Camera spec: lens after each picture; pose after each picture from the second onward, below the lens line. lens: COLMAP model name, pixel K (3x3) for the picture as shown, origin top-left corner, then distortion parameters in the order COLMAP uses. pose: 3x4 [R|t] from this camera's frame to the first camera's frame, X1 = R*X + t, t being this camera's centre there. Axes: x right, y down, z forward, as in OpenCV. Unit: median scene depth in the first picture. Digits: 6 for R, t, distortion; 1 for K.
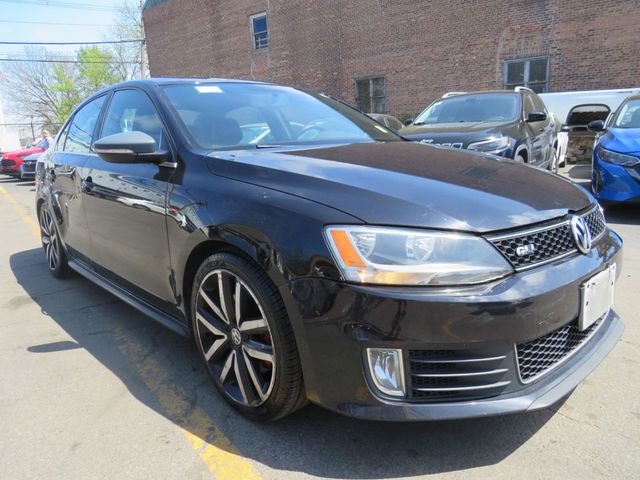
lens RADIAL K [[474.3, 0, 305.5], [0, 474.3, 239.4], [0, 0, 1]] dist [-0.068362, 0.058681]
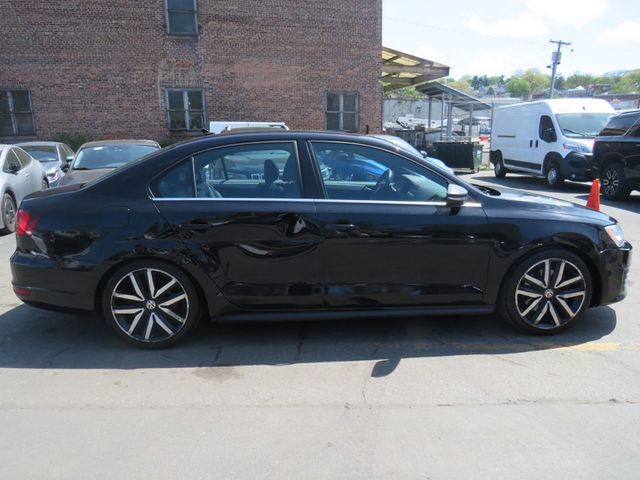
lens RADIAL K [[474.3, 0, 305.5], [0, 474.3, 239.4], [0, 0, 1]] dist [-0.068362, 0.058681]
pose [[0.629325, -0.133624, 0.765568, -0.295804], [0.153039, 0.987126, 0.046492, -0.033517], [-0.761925, 0.087903, 0.641673, 0.070300]]
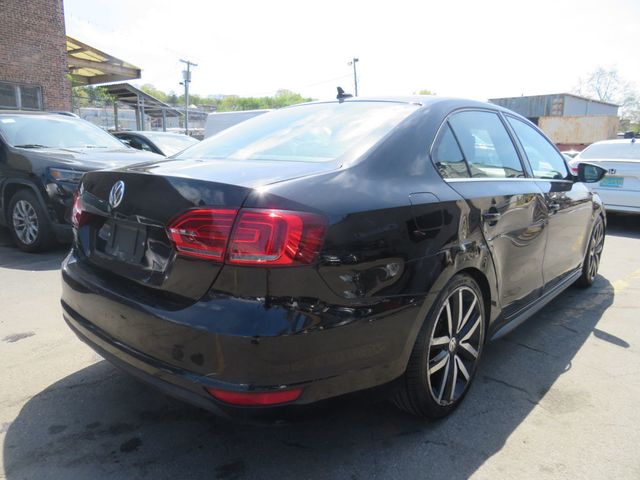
lens RADIAL K [[466.6, 0, 320.0], [0, 466.6, 240.0], [0, 0, 1]] dist [-0.038582, 0.000942]
pose [[-0.111001, -0.150146, 0.982413, -0.304833], [0.197165, 0.965546, 0.169846, -0.069089], [-0.974066, 0.212551, -0.077573, 0.339691]]
